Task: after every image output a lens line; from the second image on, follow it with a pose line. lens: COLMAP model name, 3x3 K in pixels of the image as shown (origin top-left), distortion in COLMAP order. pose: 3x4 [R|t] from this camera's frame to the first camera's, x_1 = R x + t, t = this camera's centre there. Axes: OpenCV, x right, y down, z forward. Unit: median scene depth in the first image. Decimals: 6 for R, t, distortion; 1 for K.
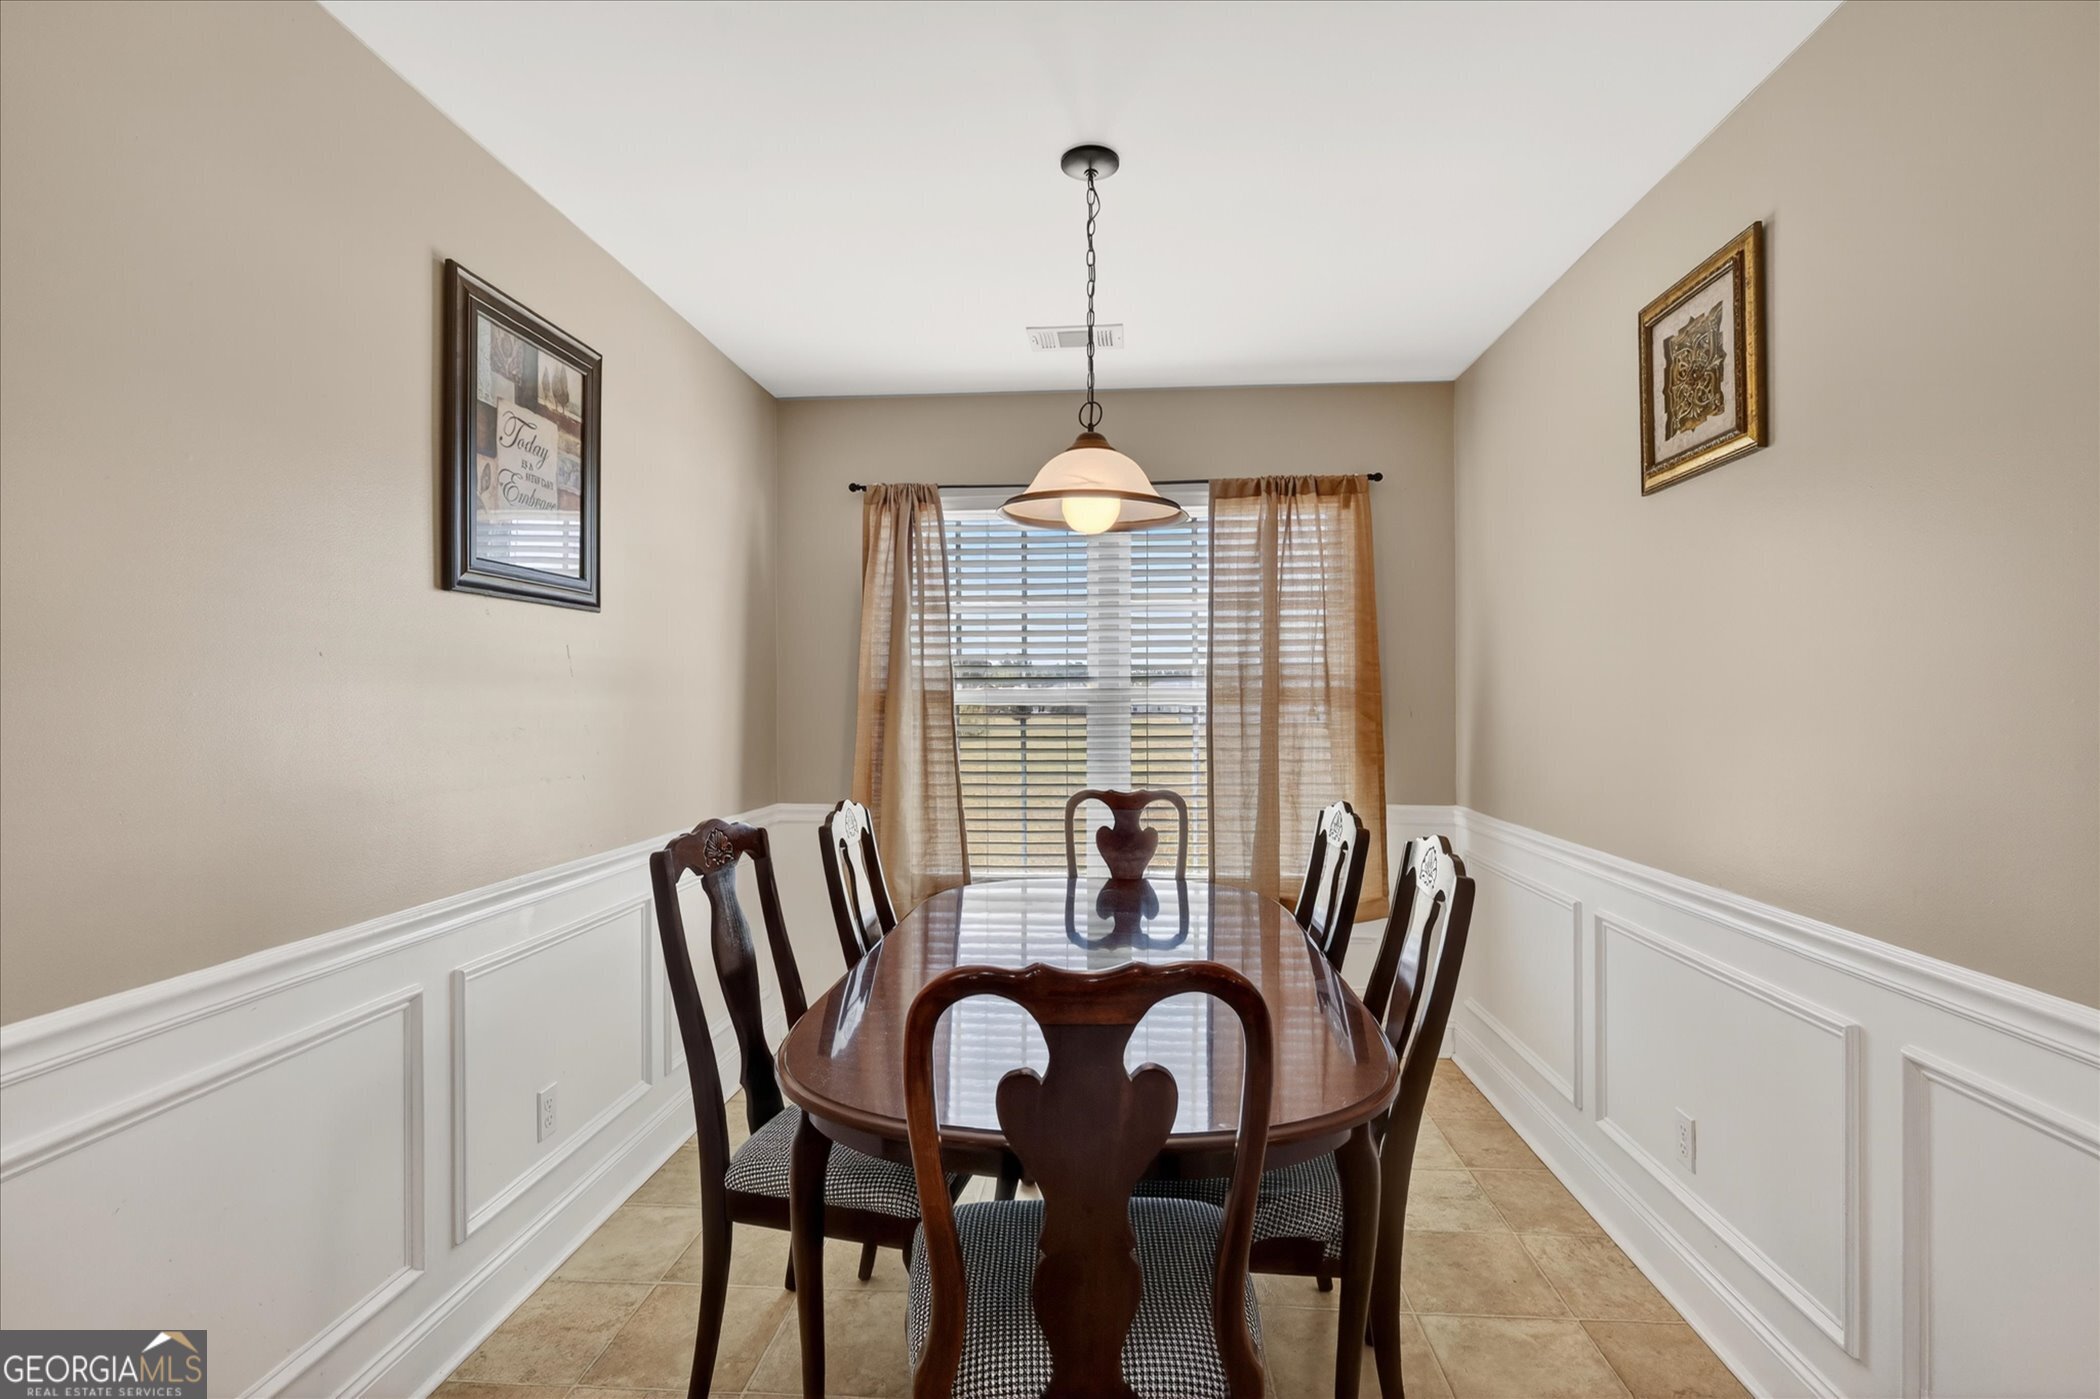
lens RADIAL K [[982.7, 0, 1085.5], [0, 982.7, 709.4], [0, 0, 1]] dist [-0.003367, 0.001109]
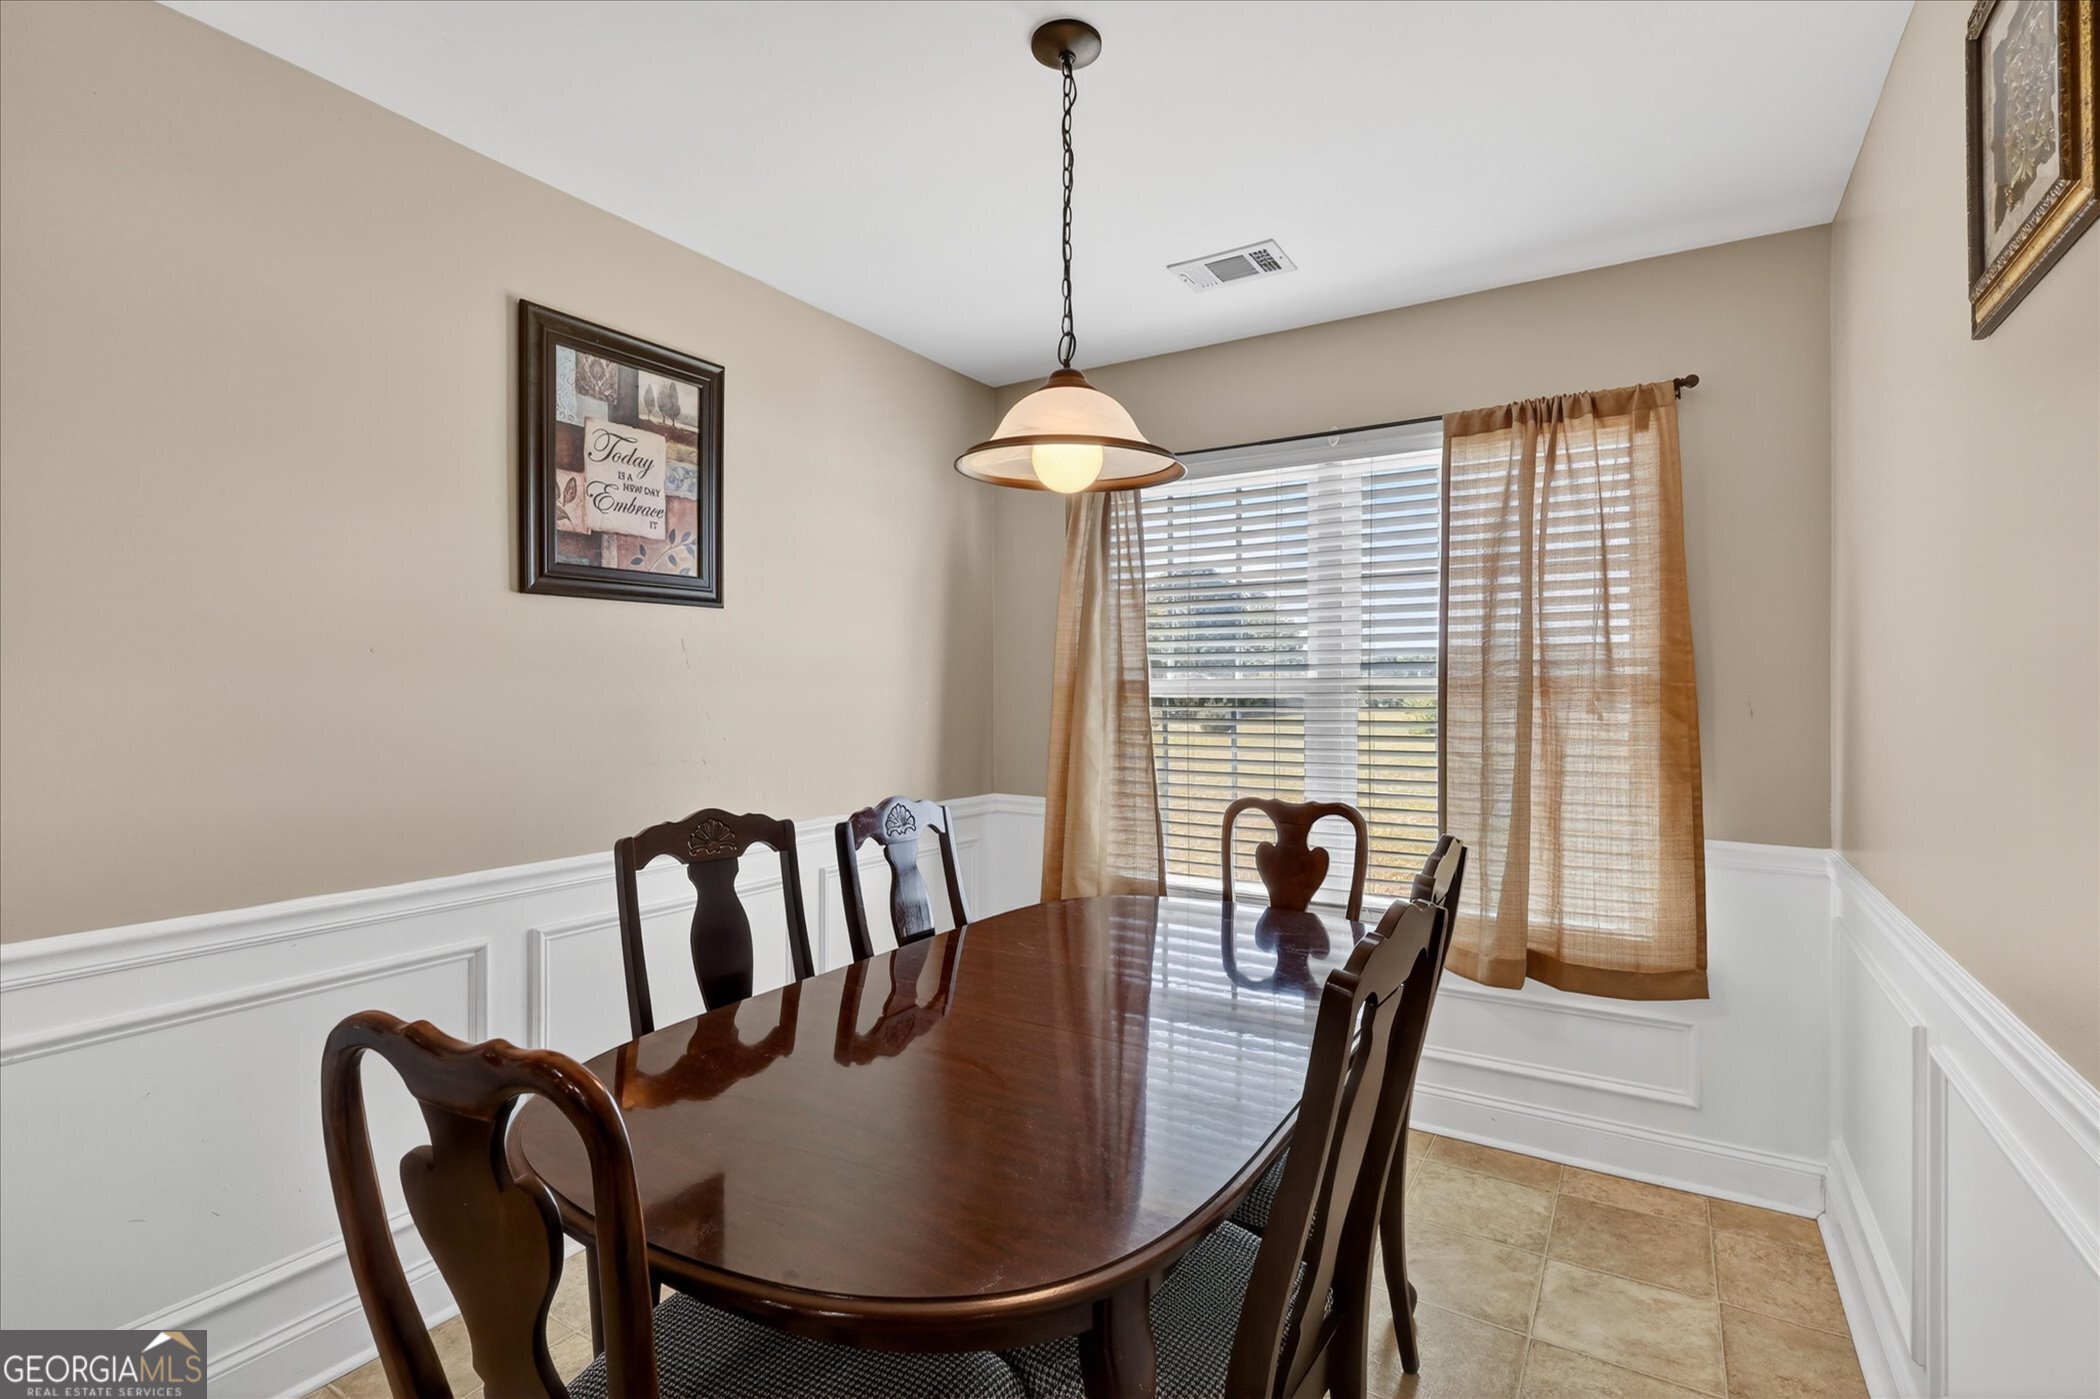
lens RADIAL K [[982.7, 0, 1055.2], [0, 982.7, 689.1], [0, 0, 1]] dist [-0.003367, 0.001109]
pose [[0.884691, 0.003281, -0.466167, 0.249658], [-0.007295, 0.999950, -0.006808, -0.004580], [0.466122, 0.009424, 0.884671, 0.172751]]
